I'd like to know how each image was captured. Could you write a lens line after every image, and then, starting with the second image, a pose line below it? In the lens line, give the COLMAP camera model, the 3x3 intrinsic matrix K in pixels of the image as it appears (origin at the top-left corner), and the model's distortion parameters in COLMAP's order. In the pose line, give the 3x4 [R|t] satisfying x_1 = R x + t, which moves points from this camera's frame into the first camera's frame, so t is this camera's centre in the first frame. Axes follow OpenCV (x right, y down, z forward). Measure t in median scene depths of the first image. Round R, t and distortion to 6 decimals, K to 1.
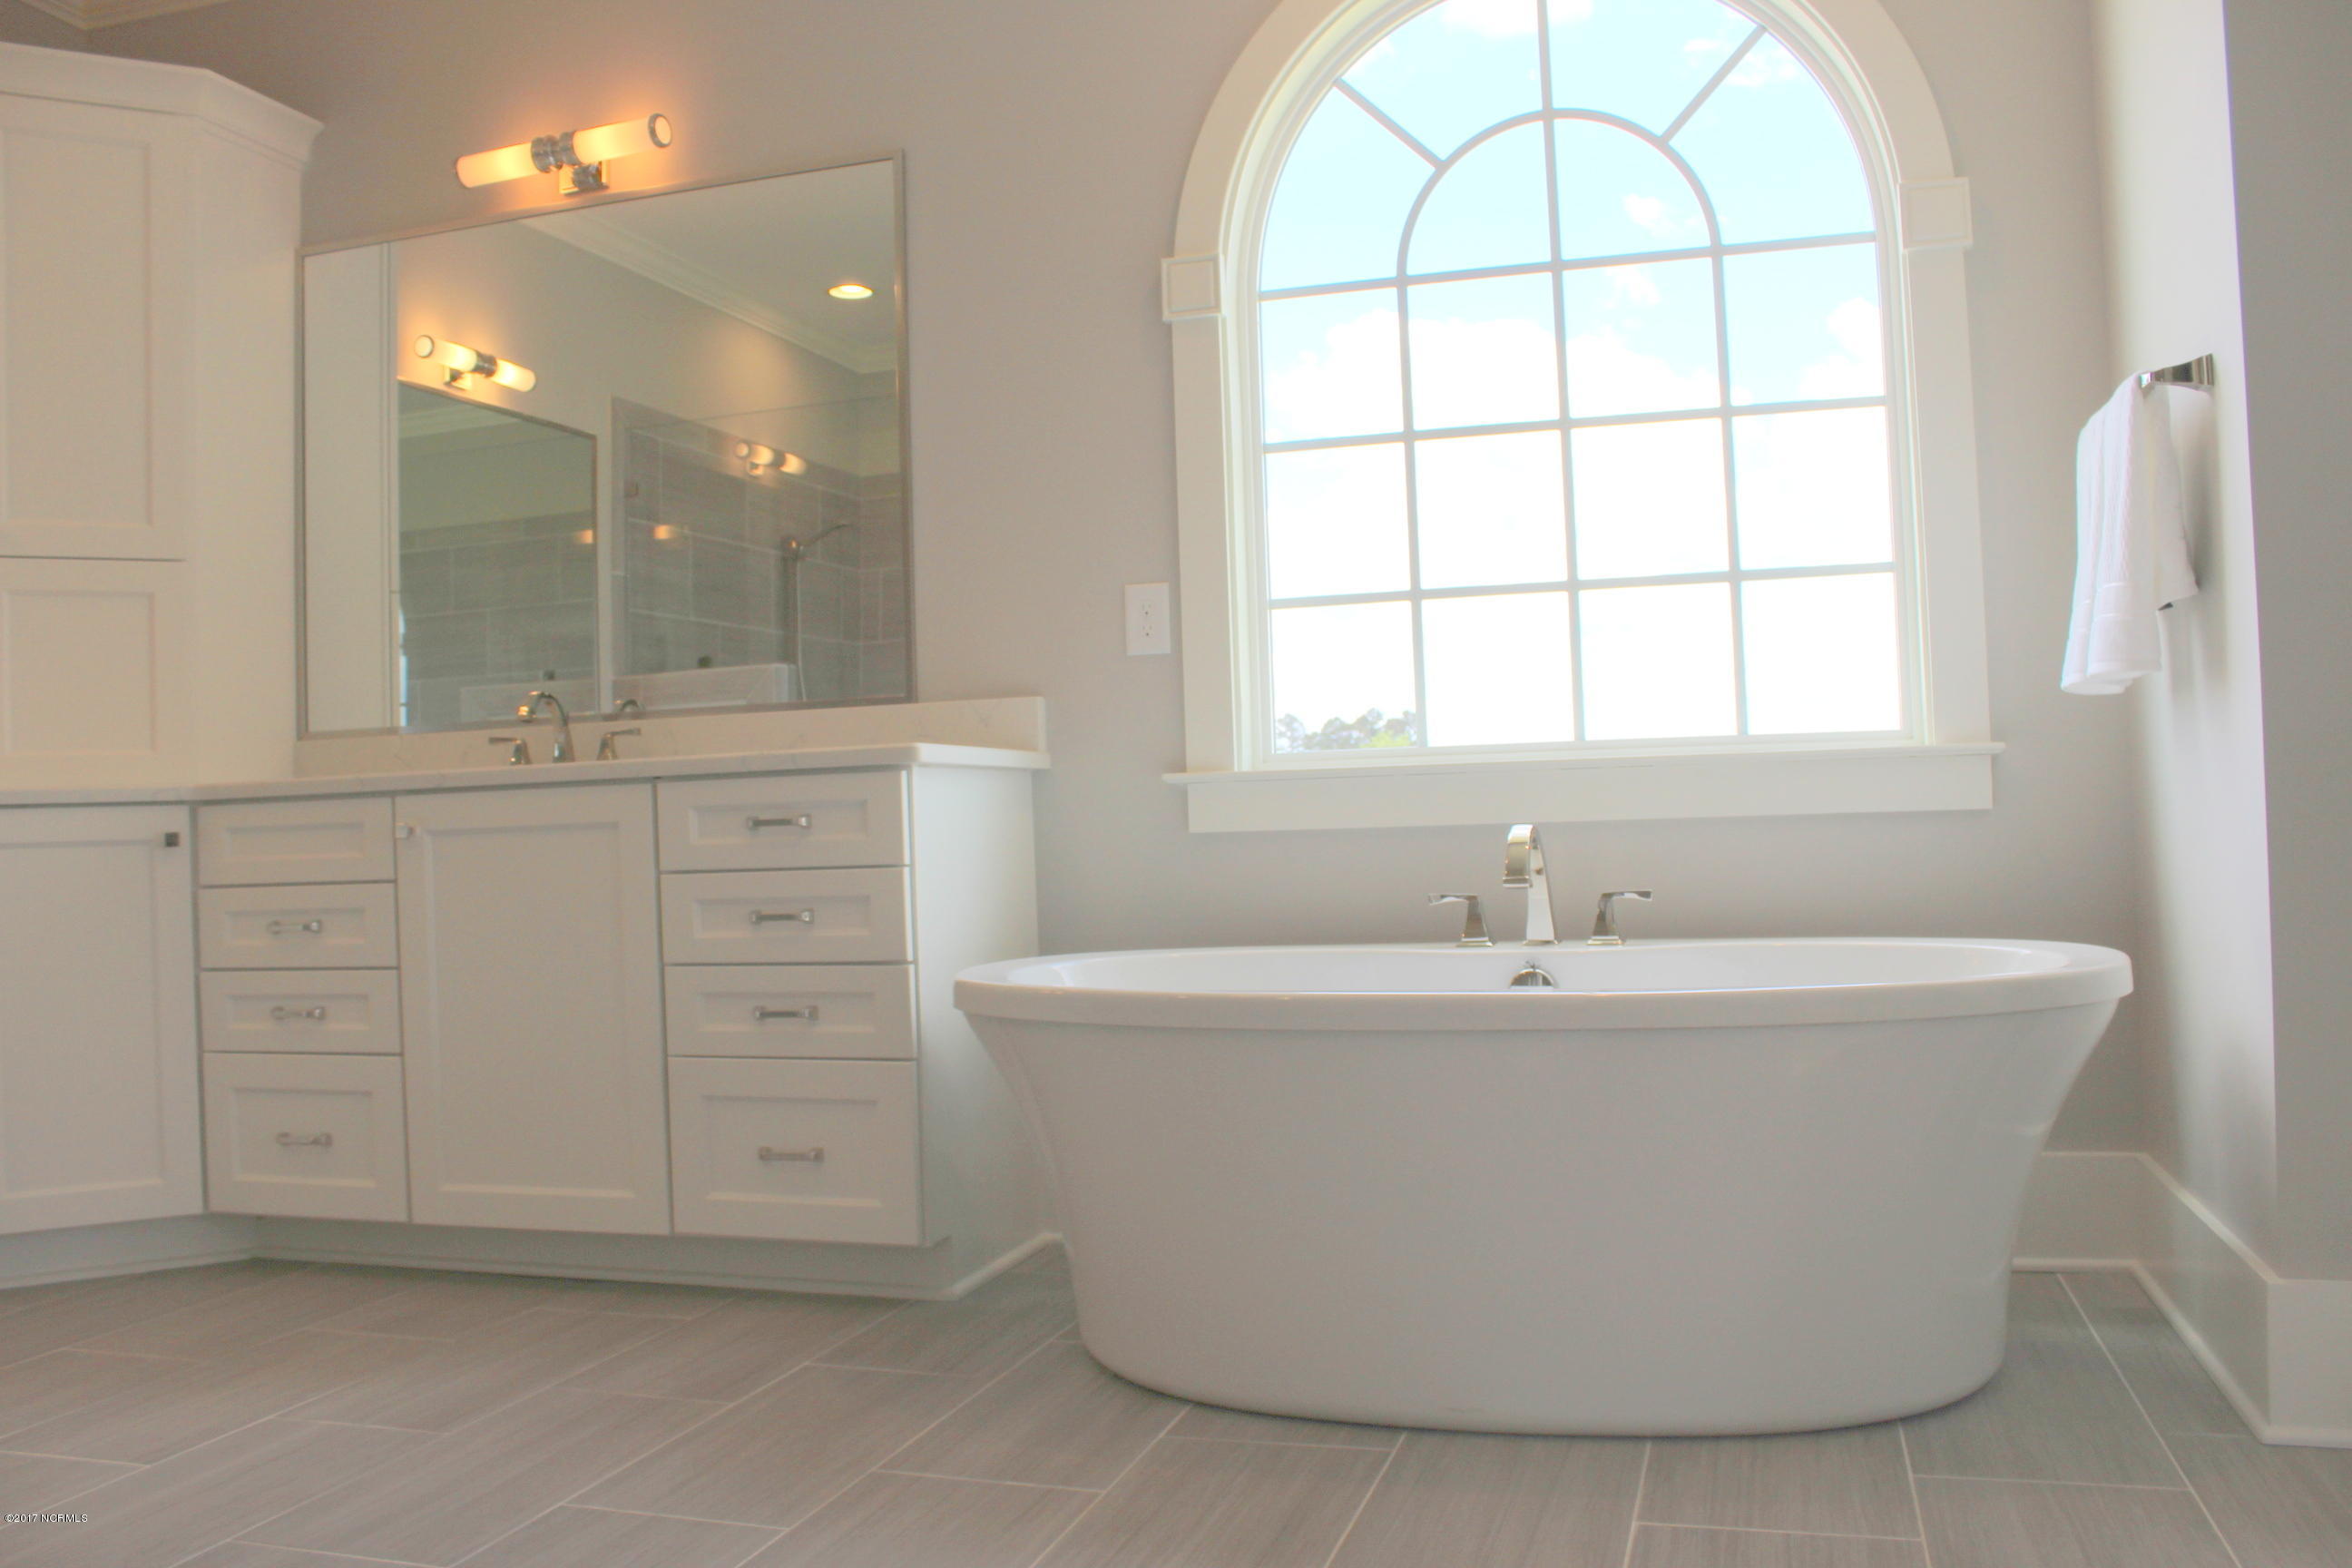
lens RADIAL K [[1903.3, 0, 1176.0], [0, 1903.3, 784.0], [0, 0, 1]] dist [-0.160447, 0.138038]
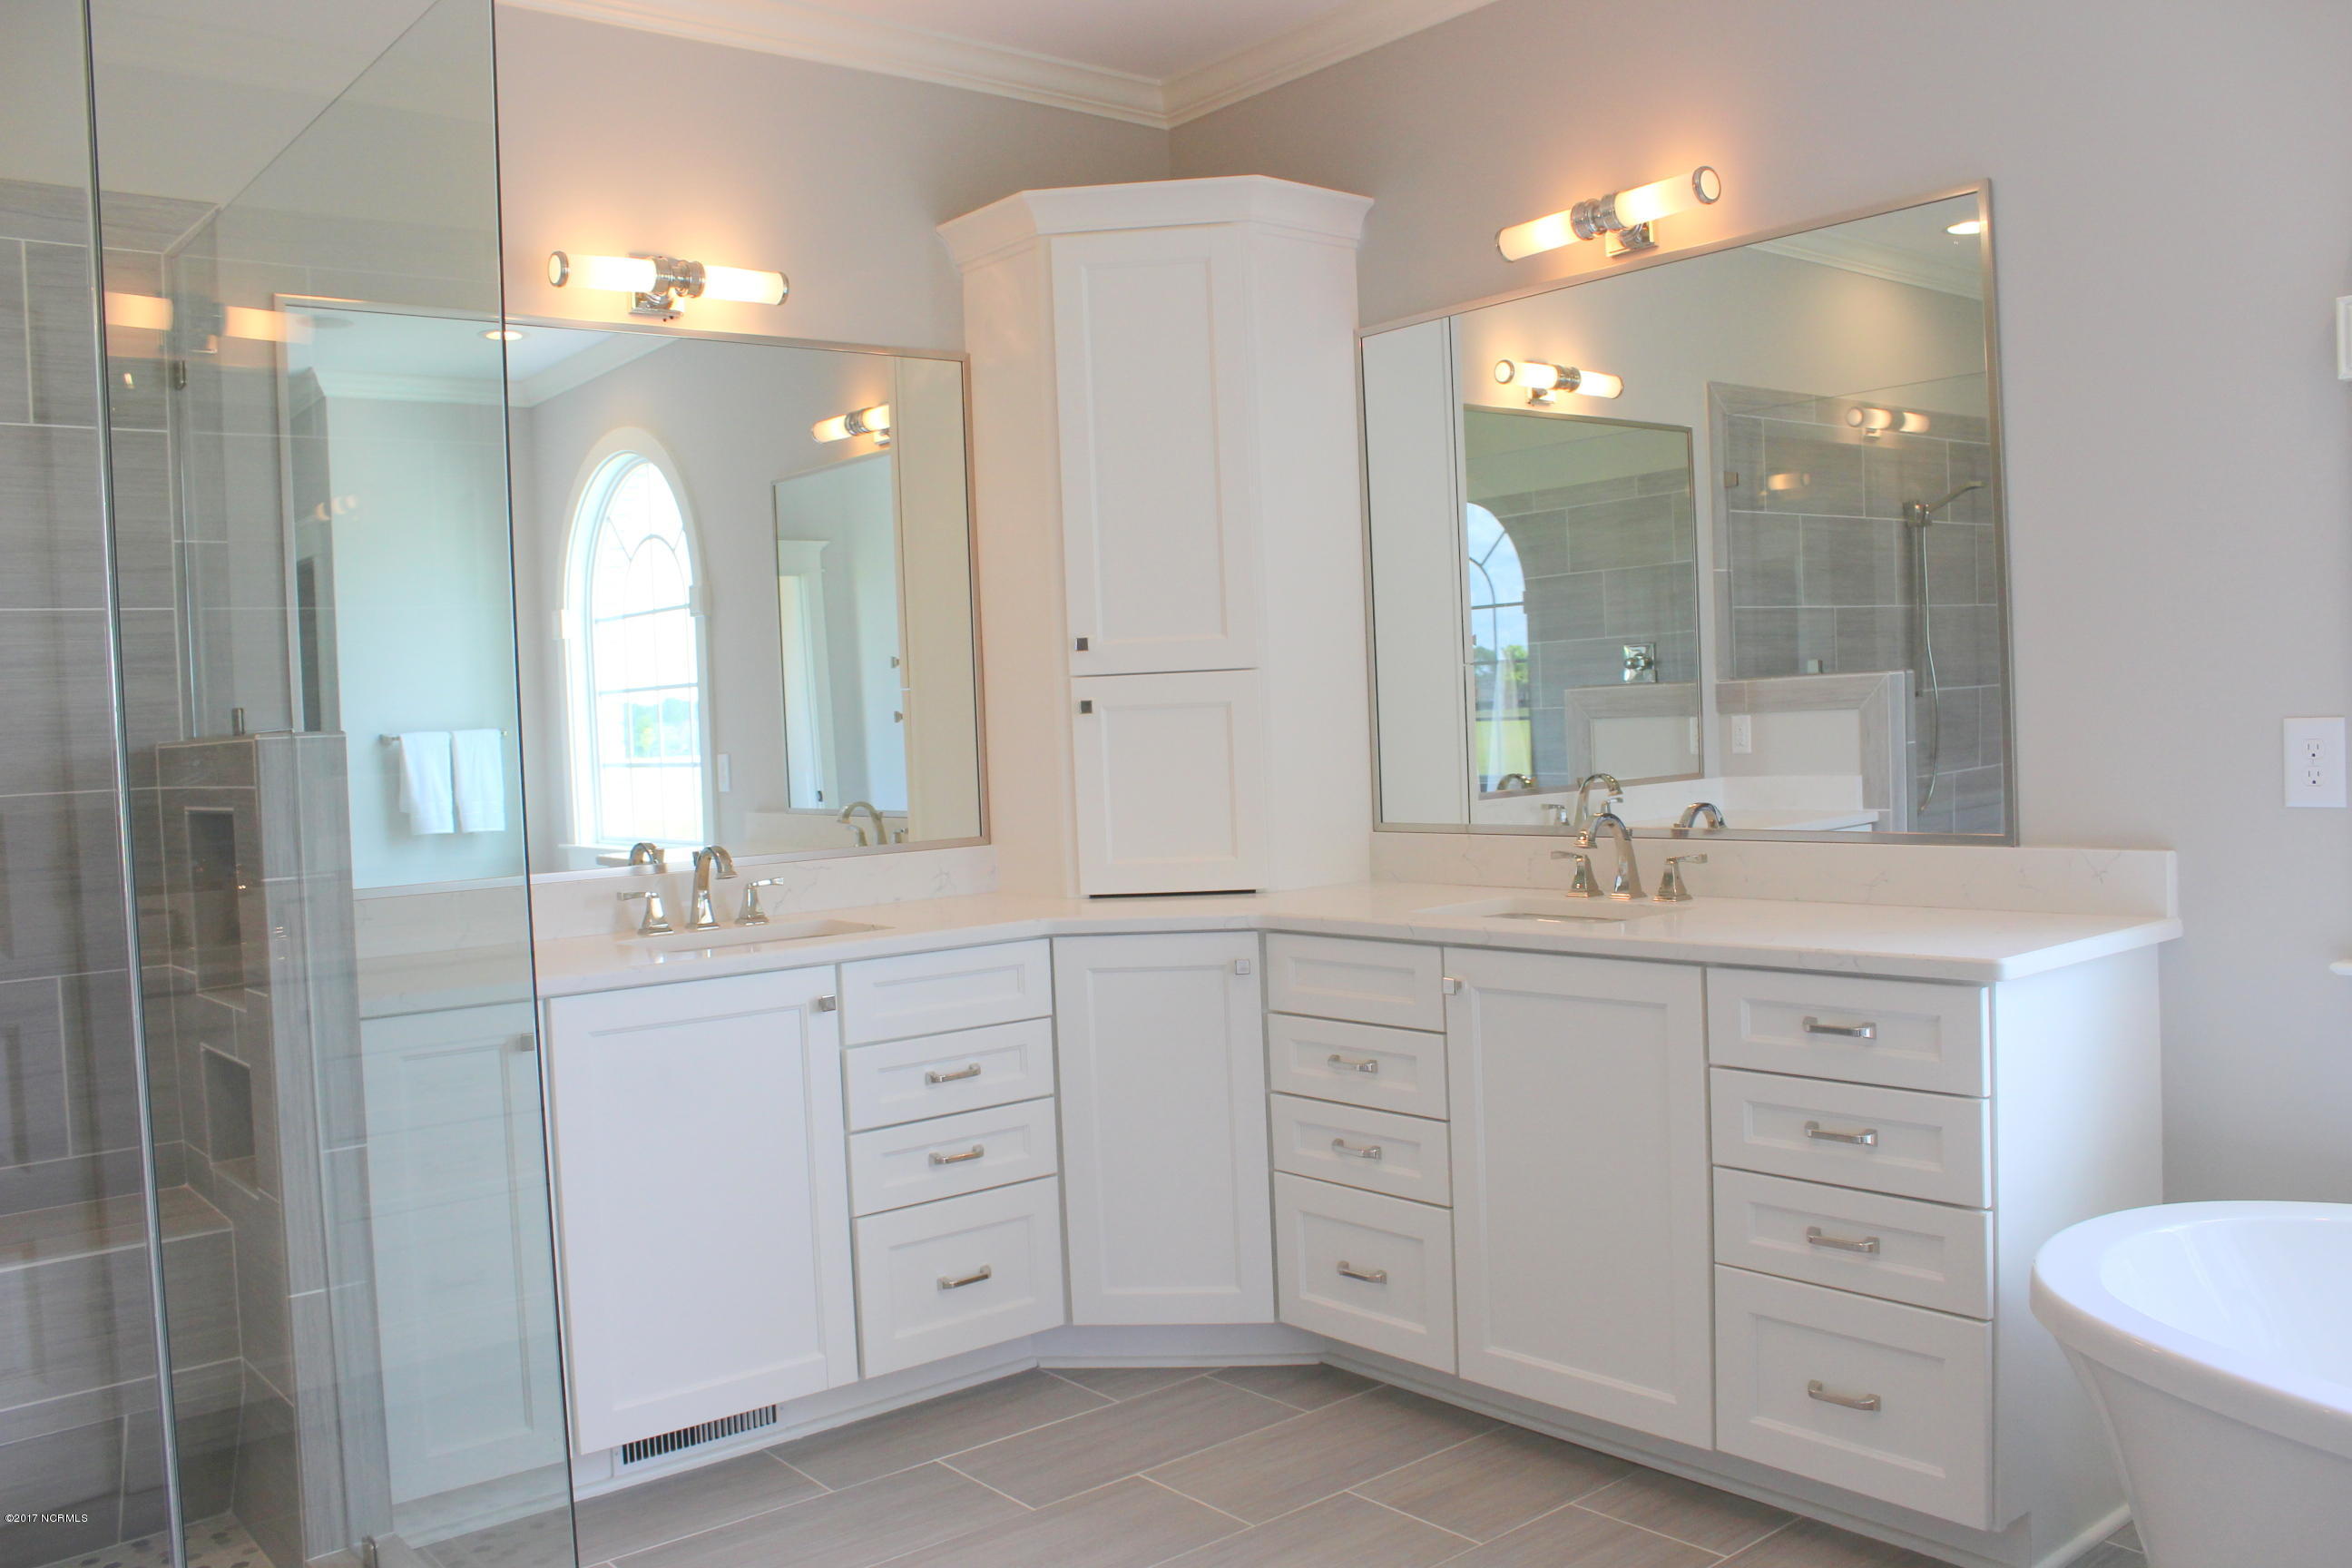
lens RADIAL K [[1927.4, 0, 1205.8], [0, 1927.4, 771.5], [0, 0, 1]] dist [-0.166193, 0.132930]
pose [[0.835318, 0.014064, -0.549587, 0.021953], [0.026273, 0.997509, 0.065460, -0.145648], [0.549139, -0.069119, 0.832868, 0.103110]]
